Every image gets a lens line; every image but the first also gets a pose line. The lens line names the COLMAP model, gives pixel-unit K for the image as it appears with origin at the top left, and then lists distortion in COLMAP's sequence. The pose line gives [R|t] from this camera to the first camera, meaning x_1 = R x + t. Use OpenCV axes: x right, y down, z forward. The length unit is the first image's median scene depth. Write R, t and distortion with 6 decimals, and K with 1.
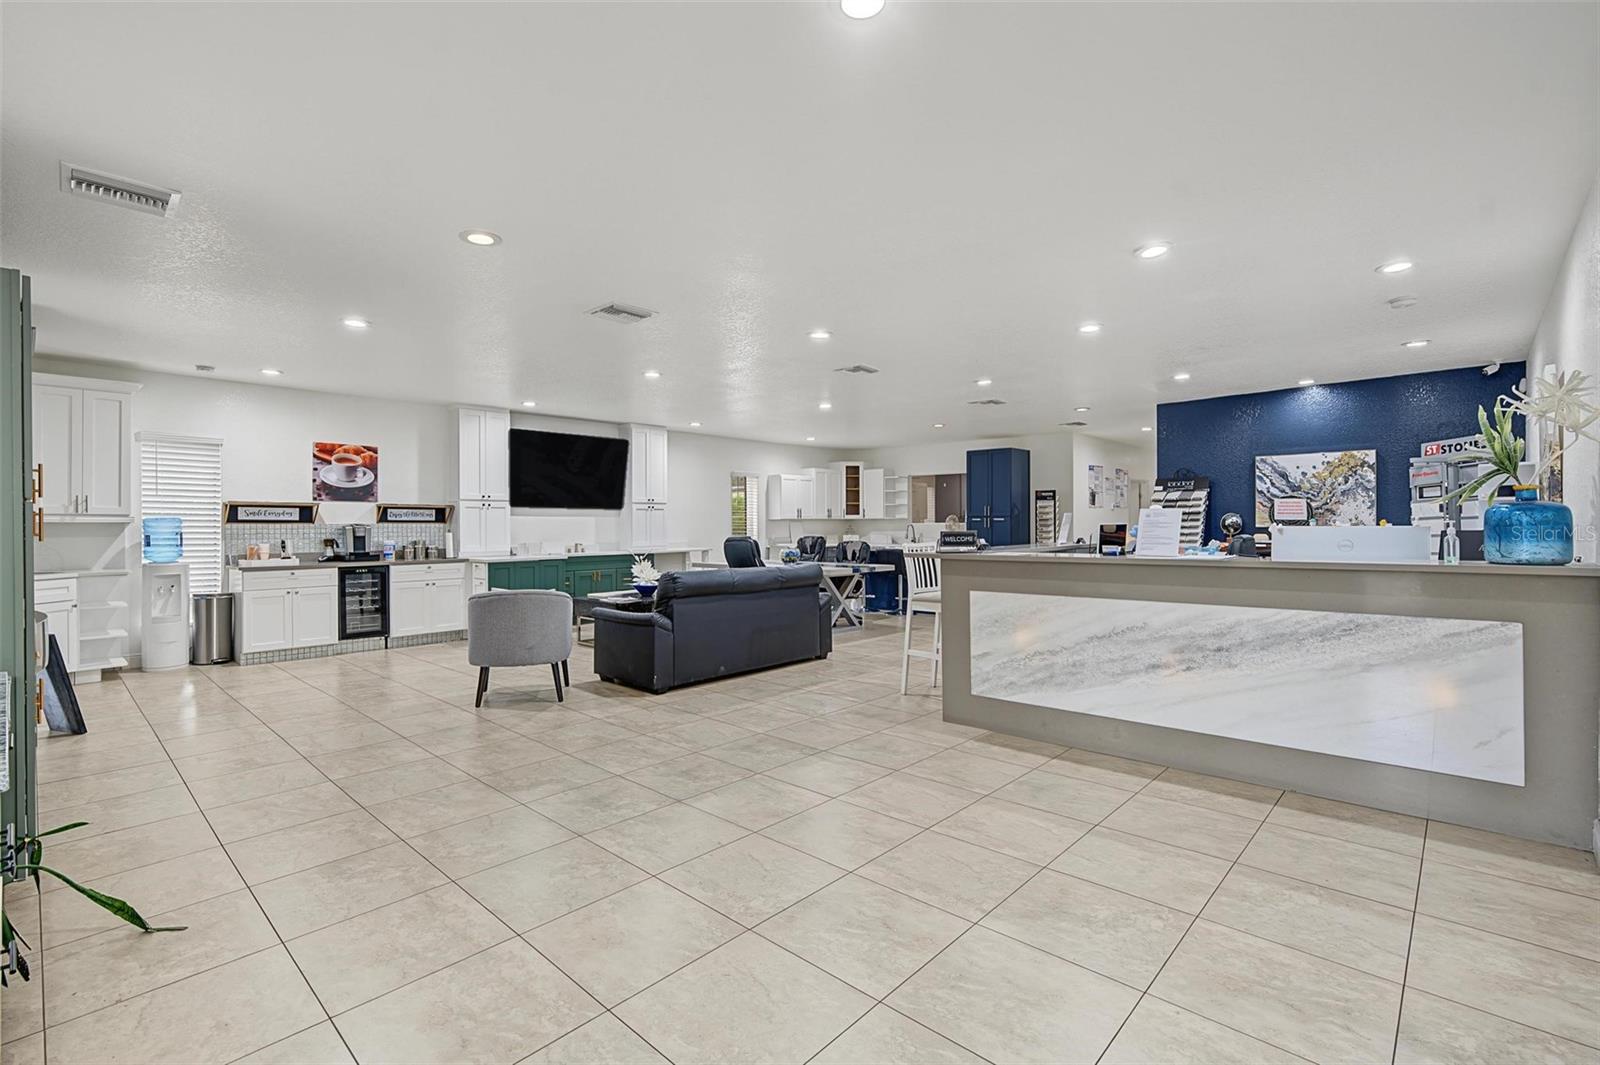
lens RADIAL K [[739.8, 0, 797.4], [0, 739.8, 519.2], [0, 0, 1]] dist [0.001942, -0.000574]
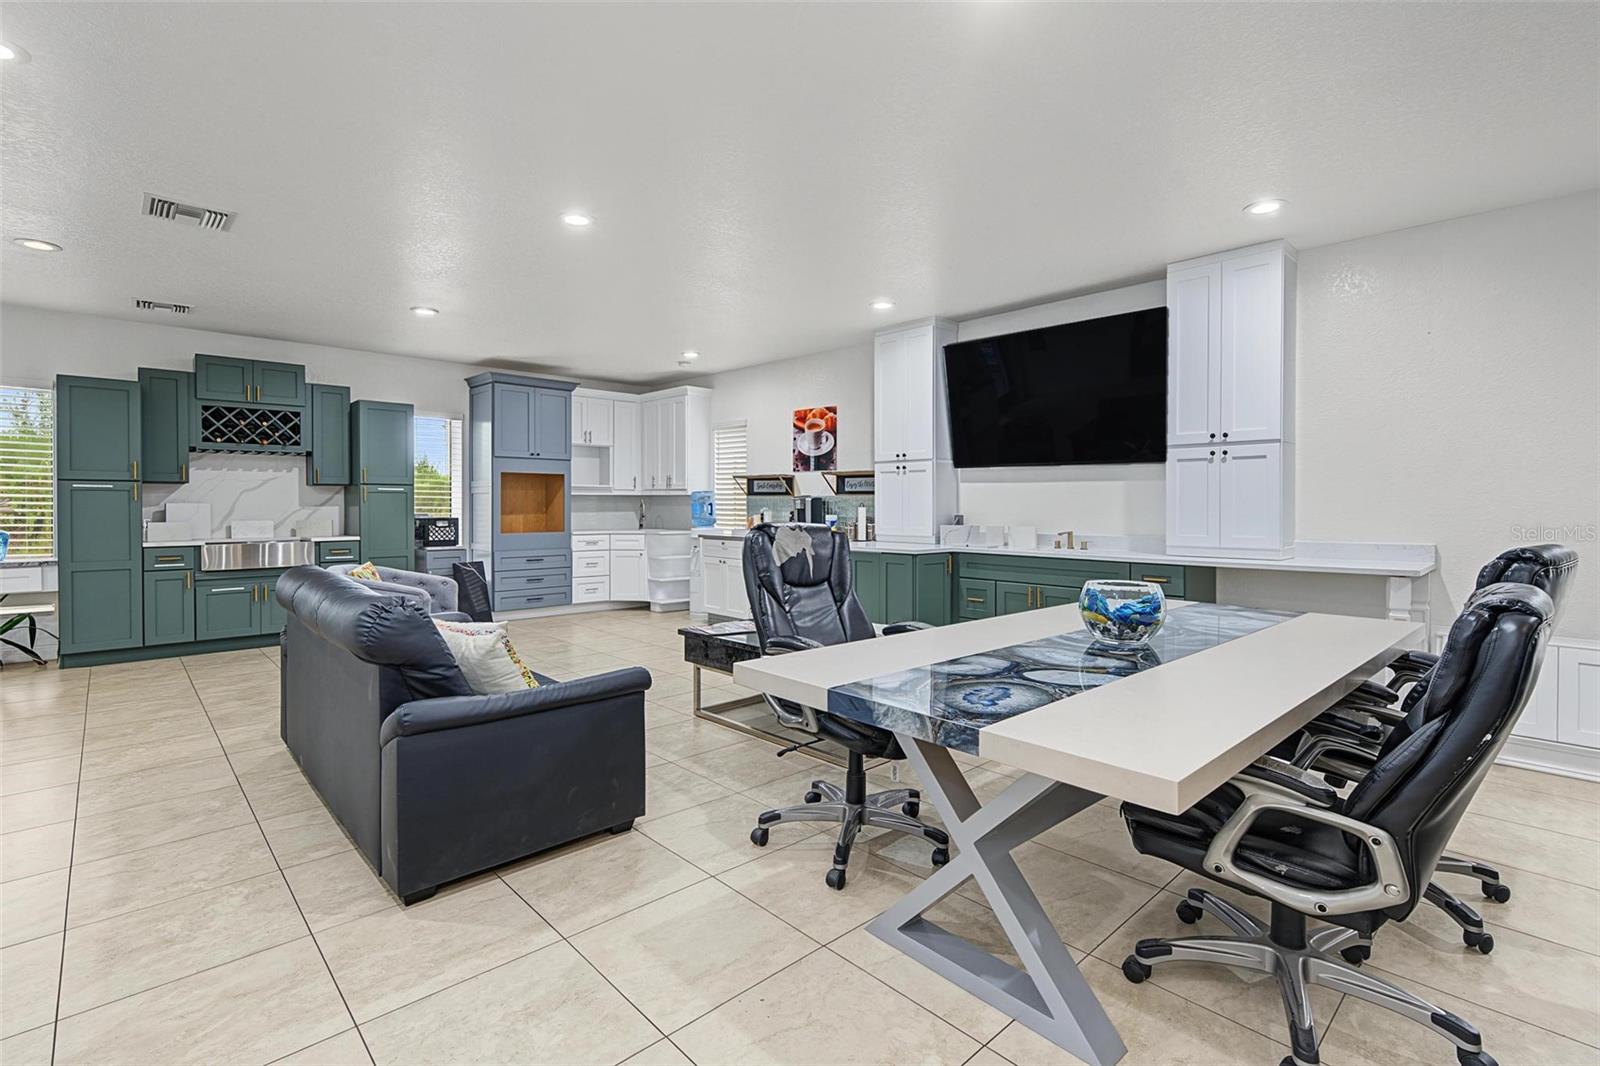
lens RADIAL K [[739.8, 0, 799.2], [0, 739.8, 518.2], [0, 0, 1]] dist [0.001942, -0.000574]
pose [[-0.065030, 0.023731, -0.997601, 0.303005], [0.003556, 0.999716, 0.023550, 0.012235], [0.997877, -0.002016, -0.065096, 1.042726]]
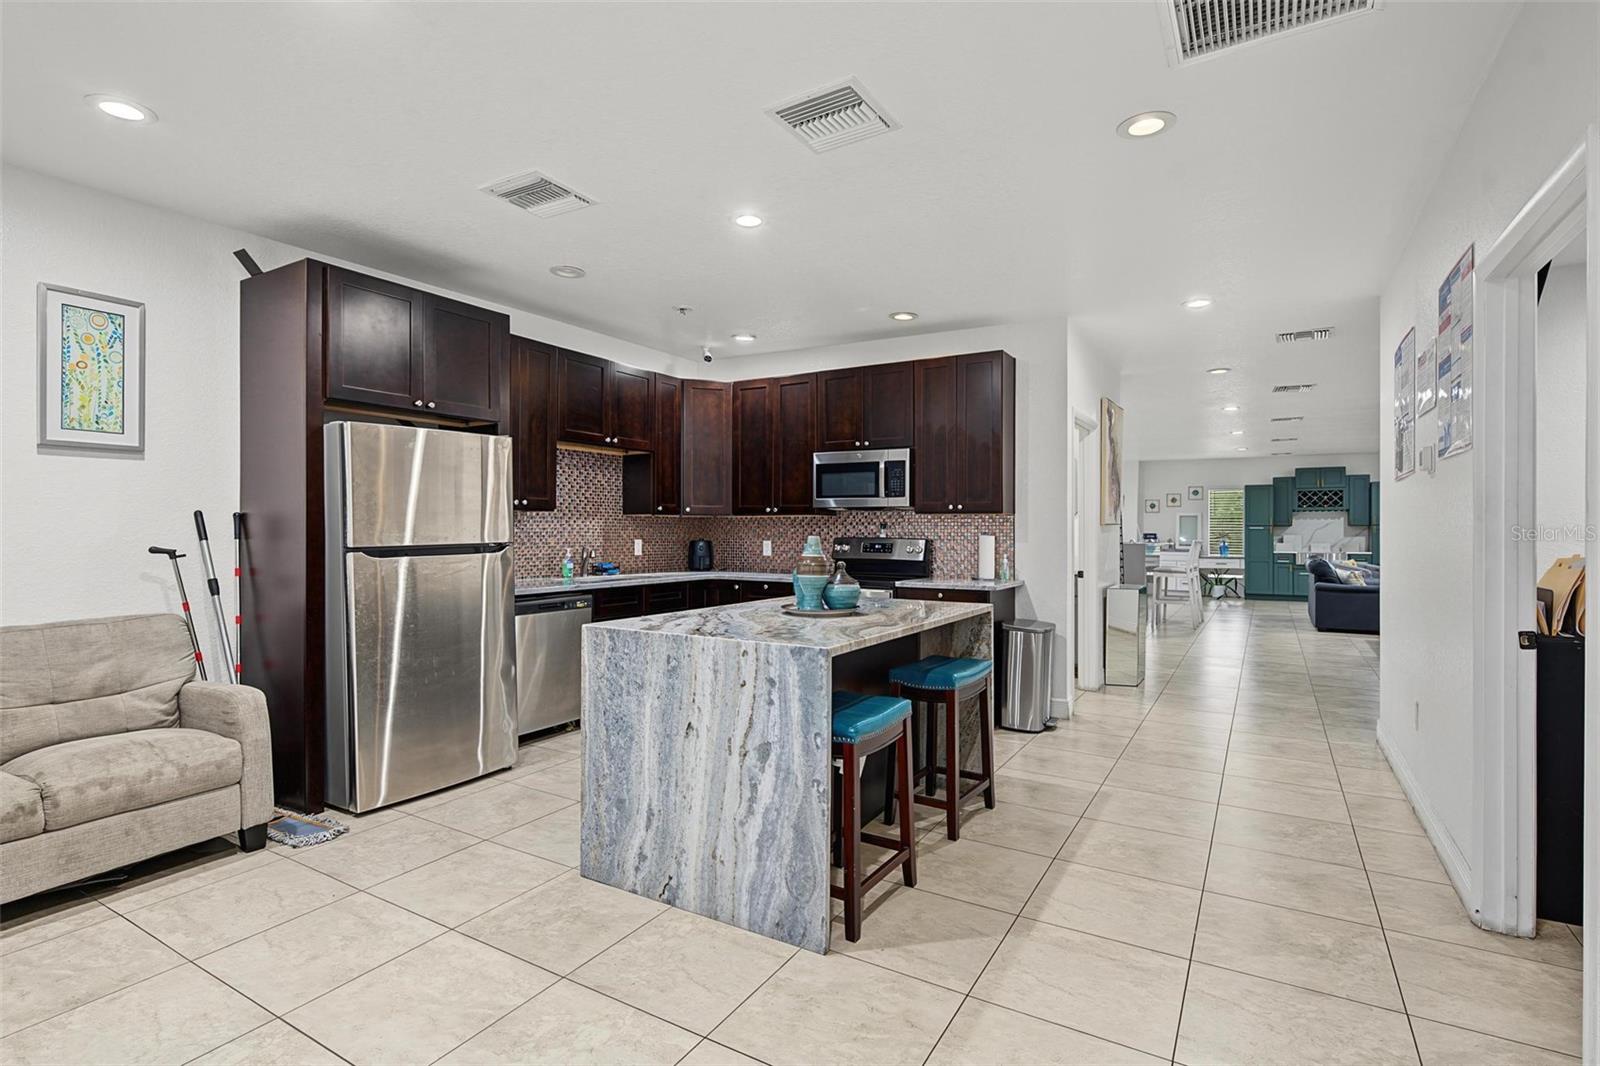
lens RADIAL K [[770.6, 0, 801.8], [0, 770.6, 533.4], [0, 0, 1]] dist [0.005701, 0.002092]
pose [[-0.976722, 0.005915, -0.214428, 1.097391], [0.007639, 0.999945, -0.007213, 0.013348], [0.214373, -0.008683, -0.976713, 1.892936]]
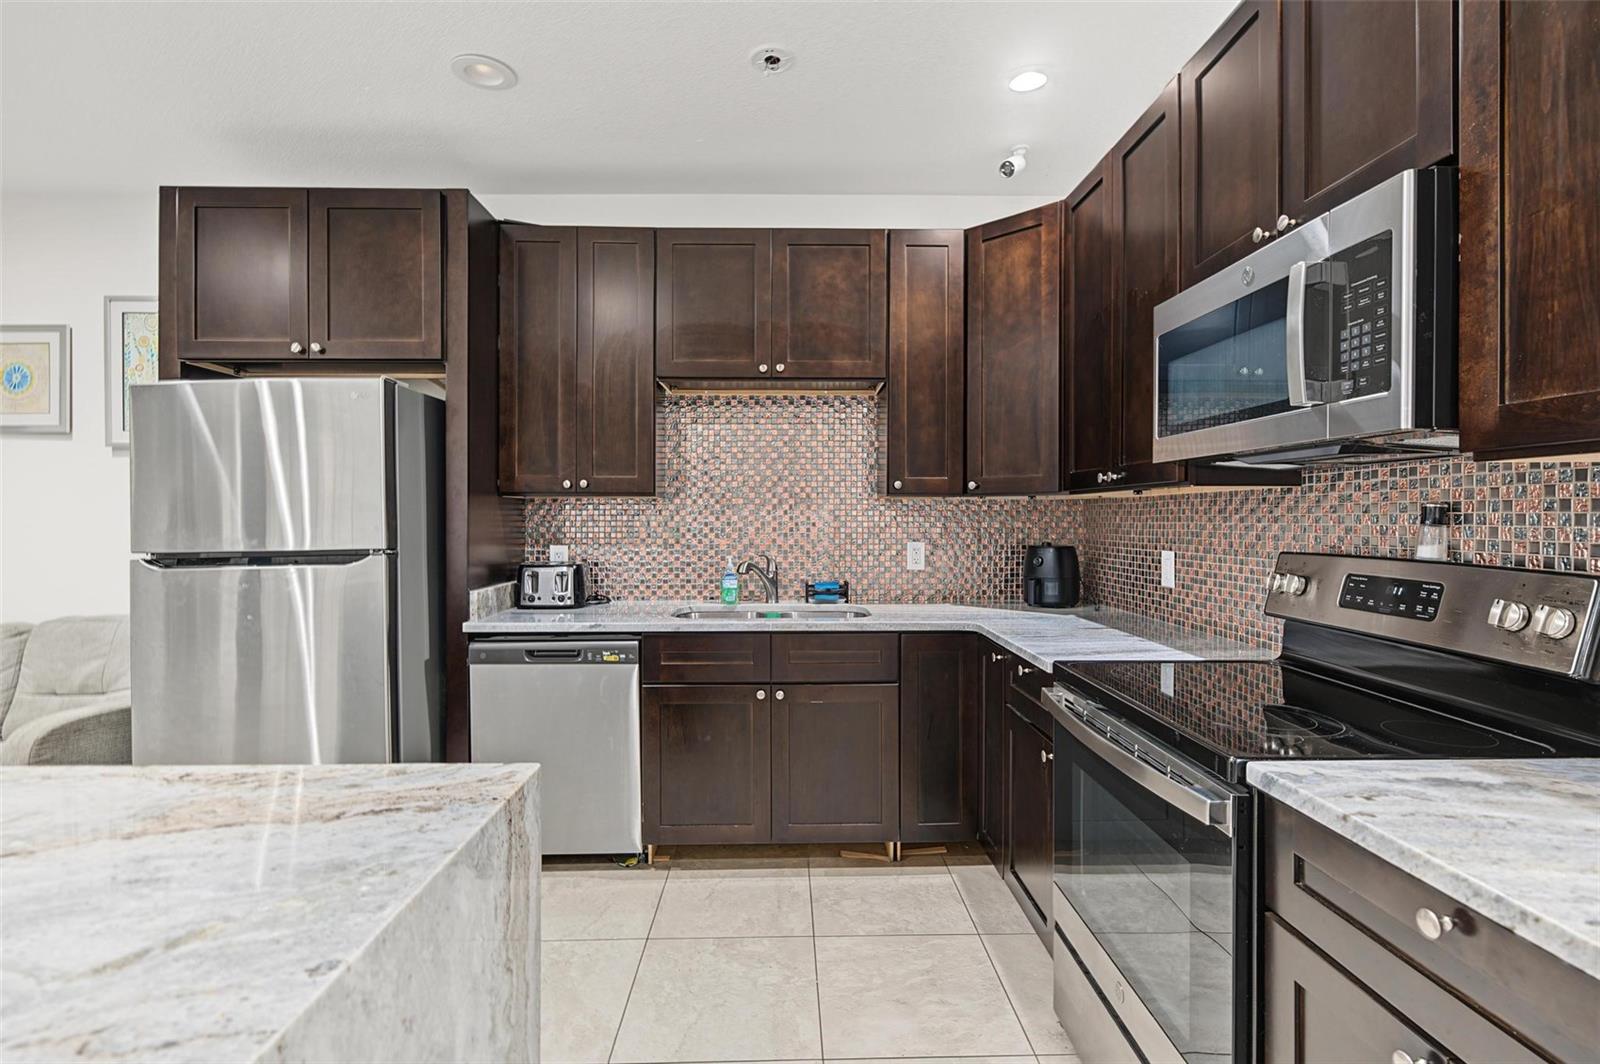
lens RADIAL K [[739.8, 0, 797.6], [0, 739.8, 521.1], [0, 0, 1]] dist [0.001942, -0.000574]
pose [[-0.699509, 0.005628, 0.714602, 0.818883], [-0.002736, 0.999941, -0.010554, 0.004787], [-0.714619, -0.009337, -0.699452, 1.400942]]
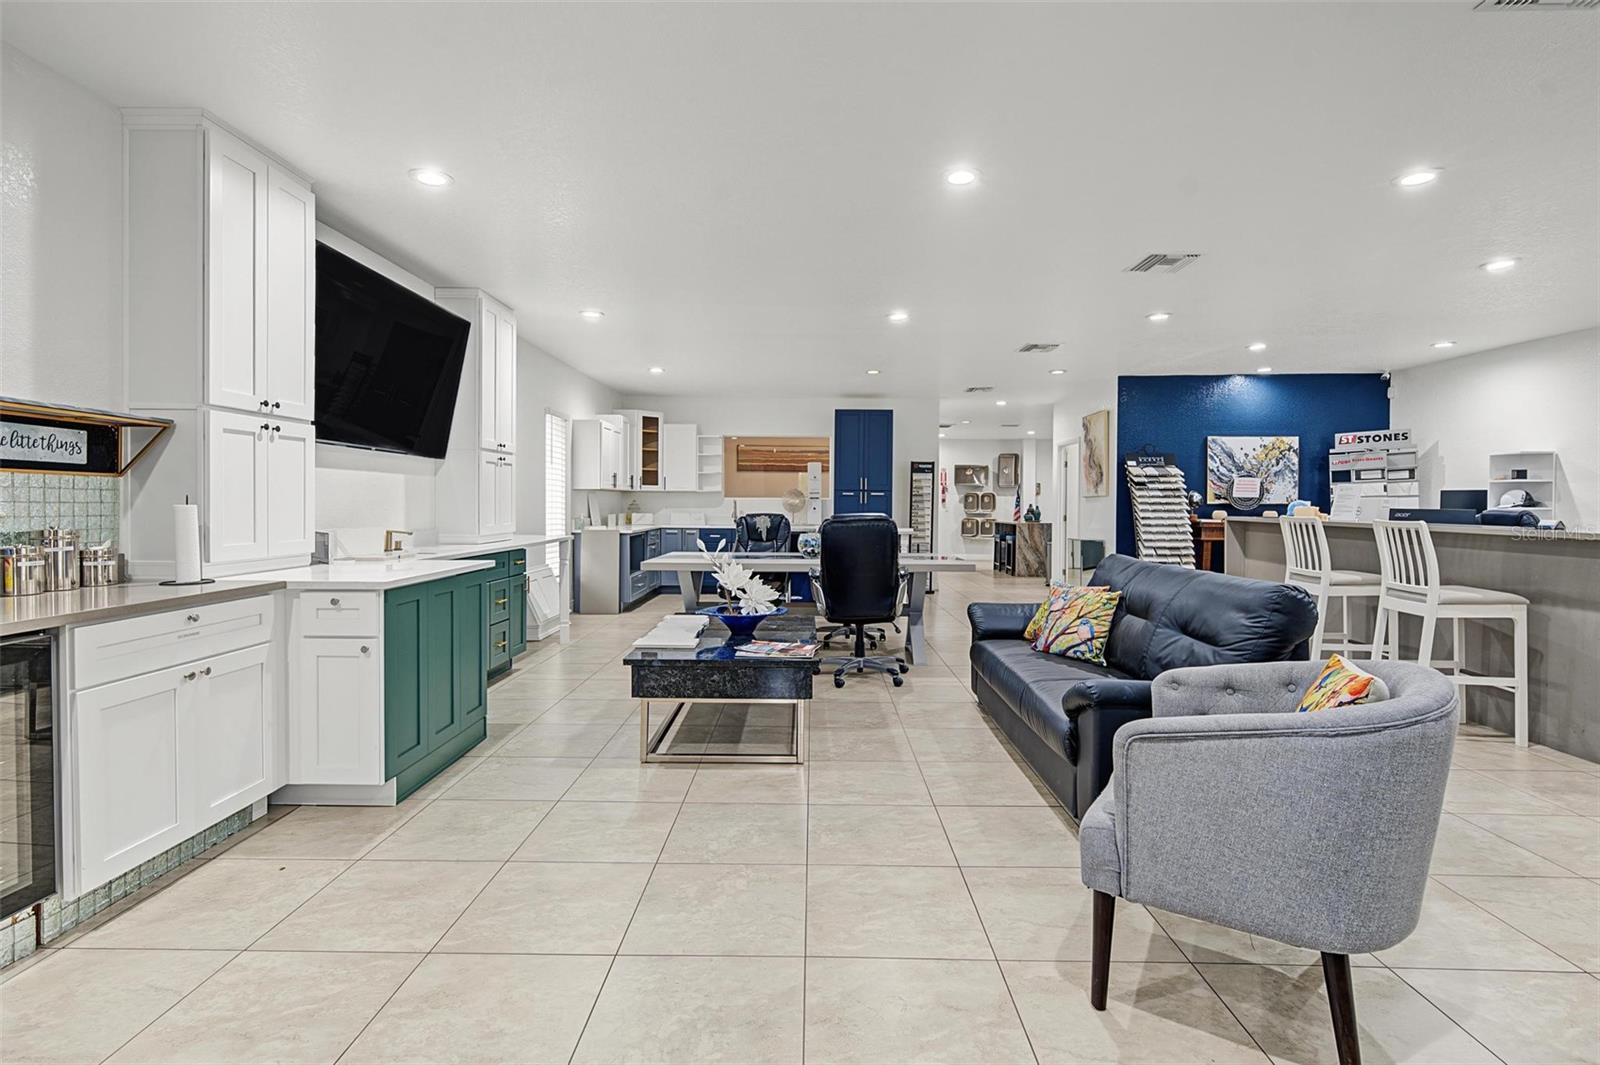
lens RADIAL K [[739.8, 0, 791.3], [0, 739.8, 522.2], [0, 0, 1]] dist [0.001942, -0.000574]
pose [[0.742309, -0.009391, 0.669991, -0.519939], [-0.011950, 0.999557, 0.027250, 0.015102], [-0.669951, -0.028234, 0.741869, 0.616149]]
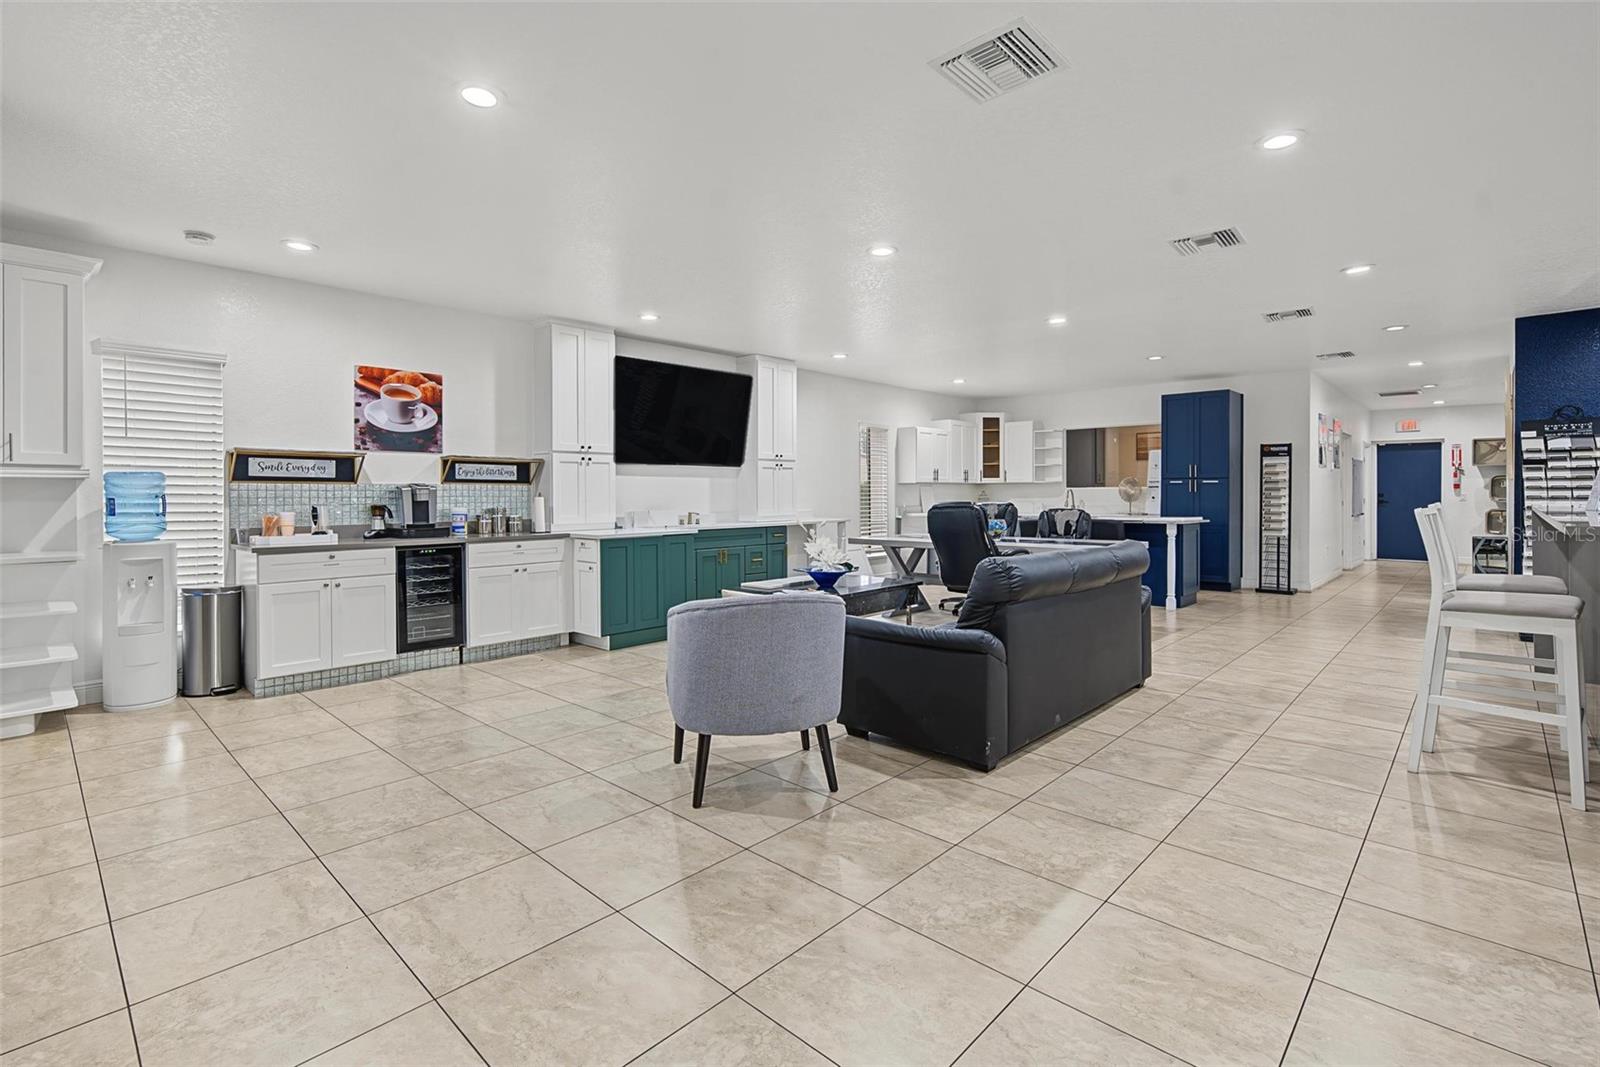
lens RADIAL K [[739.8, 0, 797.9], [0, 739.8, 503.2], [0, 0, 1]] dist [0.001942, -0.000574]
pose [[0.999999, -0.001014, -0.000485, -0.233763], [0.001023, 0.999844, 0.017655, 0.012588], [0.000467, -0.017656, 0.999844, 0.299293]]
